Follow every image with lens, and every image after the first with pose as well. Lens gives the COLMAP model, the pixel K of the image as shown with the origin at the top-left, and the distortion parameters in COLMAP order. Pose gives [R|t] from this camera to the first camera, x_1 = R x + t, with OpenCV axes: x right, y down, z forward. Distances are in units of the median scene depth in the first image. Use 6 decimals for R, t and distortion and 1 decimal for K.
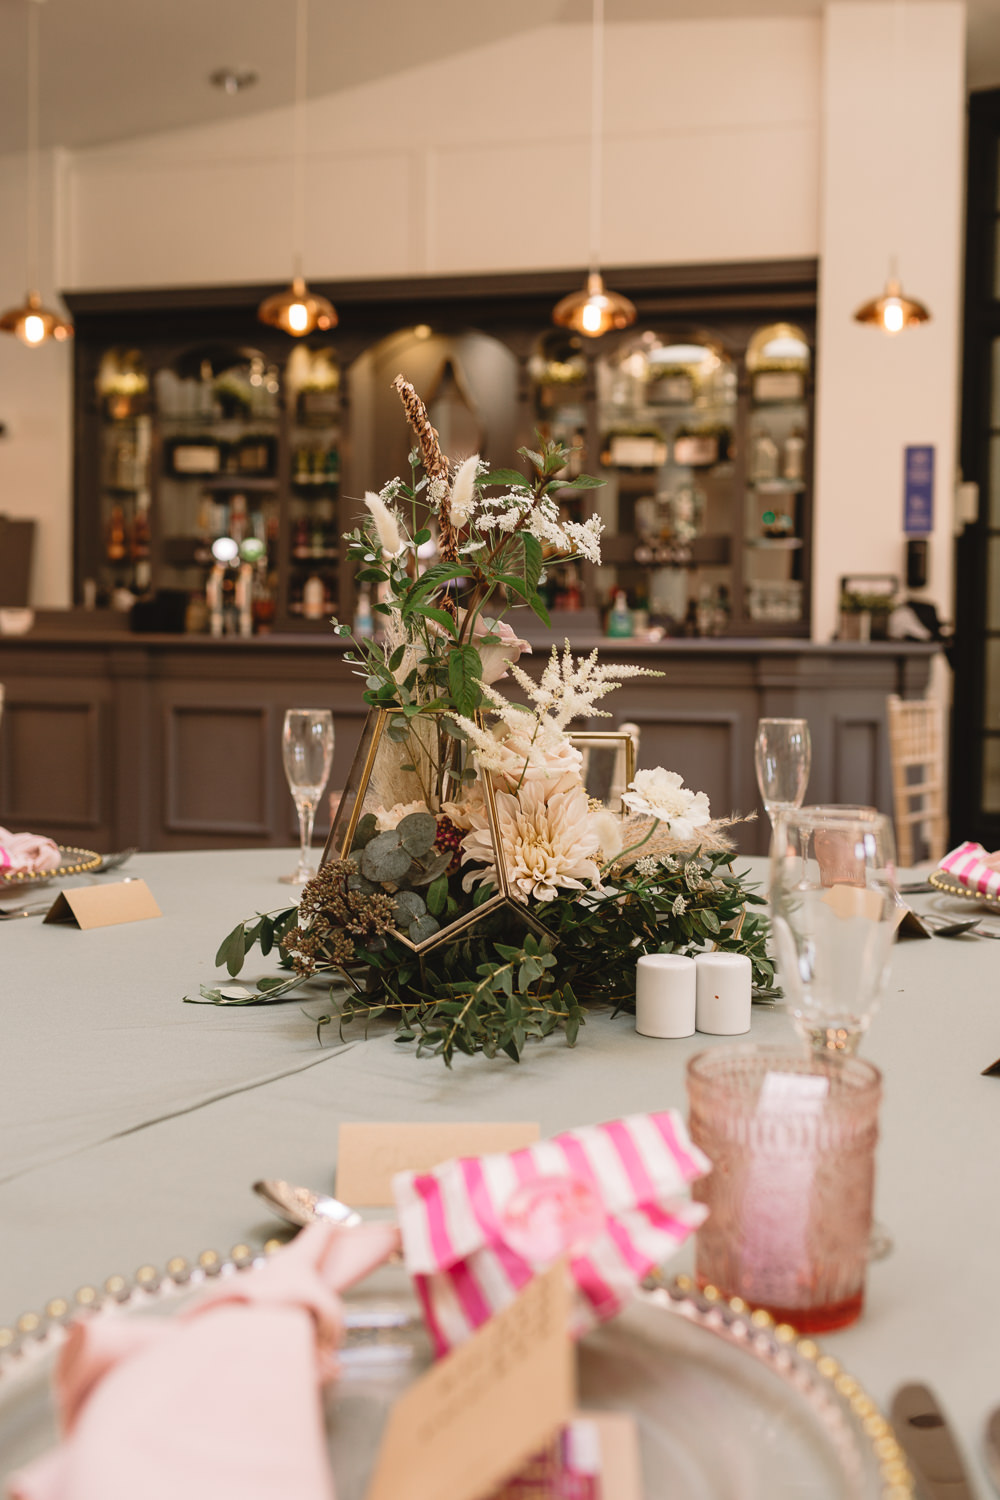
lens RADIAL K [[1481.7, 0, 526.9], [0, 1481.7, 711.5], [0, 0, 1]] dist [0.041889, -0.018878]
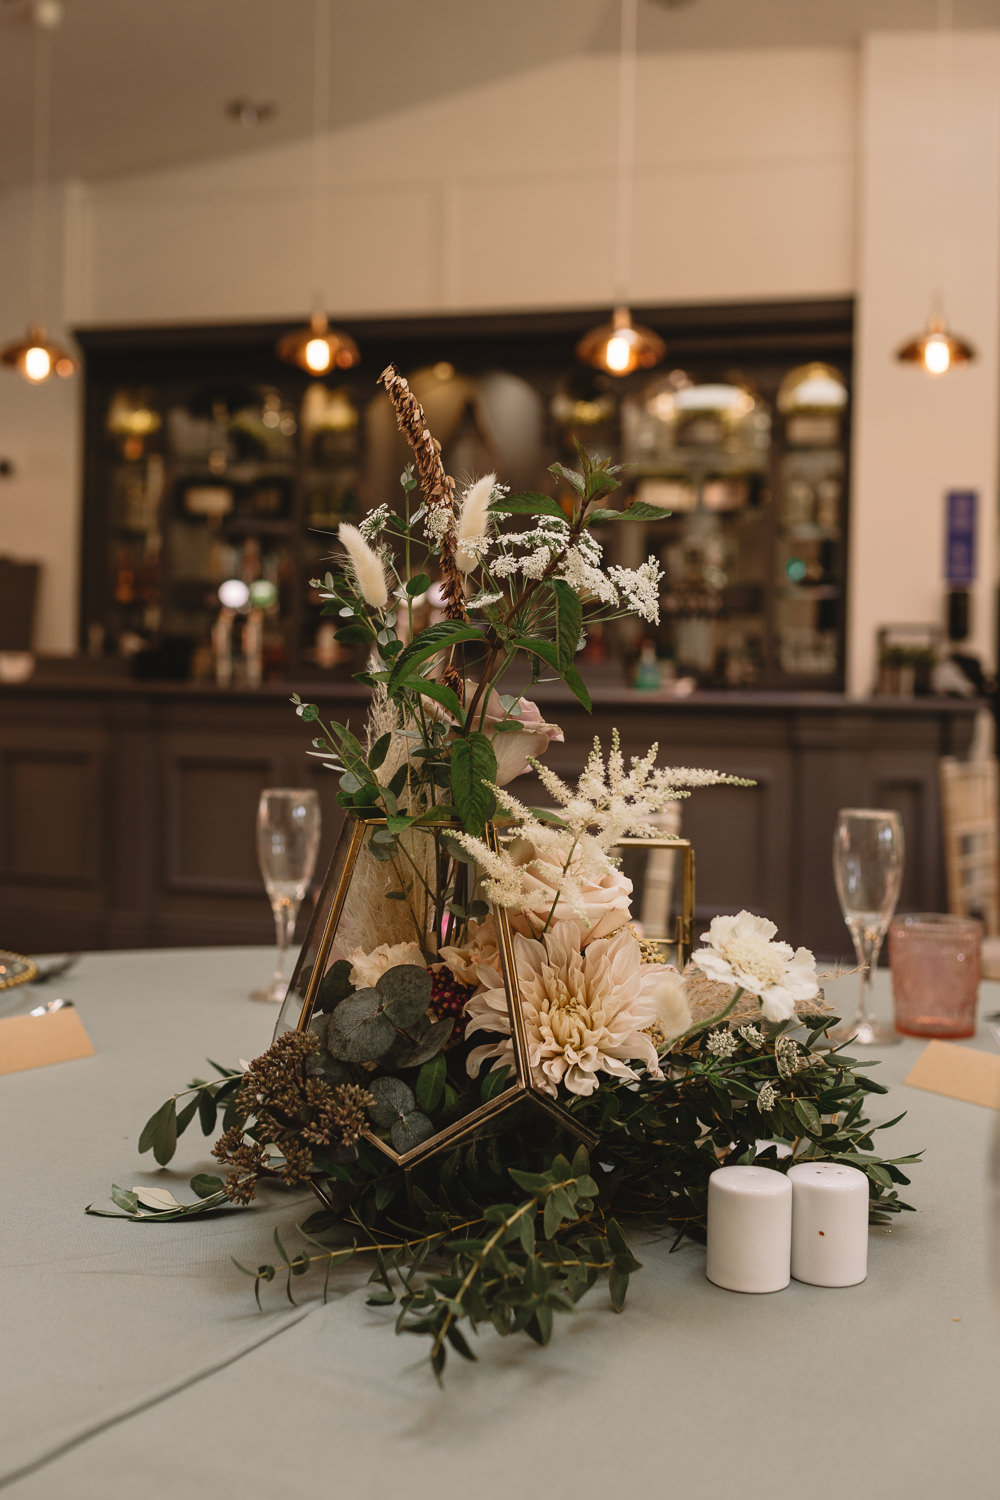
lens RADIAL K [[1481.7, 0, 526.9], [0, 1481.7, 711.5], [0, 0, 1]] dist [0.041889, -0.018878]
pose [[0.999870, 0.008998, -0.013402, -0.004095], [-0.009402, 0.999492, -0.030441, -0.023526], [0.013121, 0.030563, 0.999447, 0.189063]]
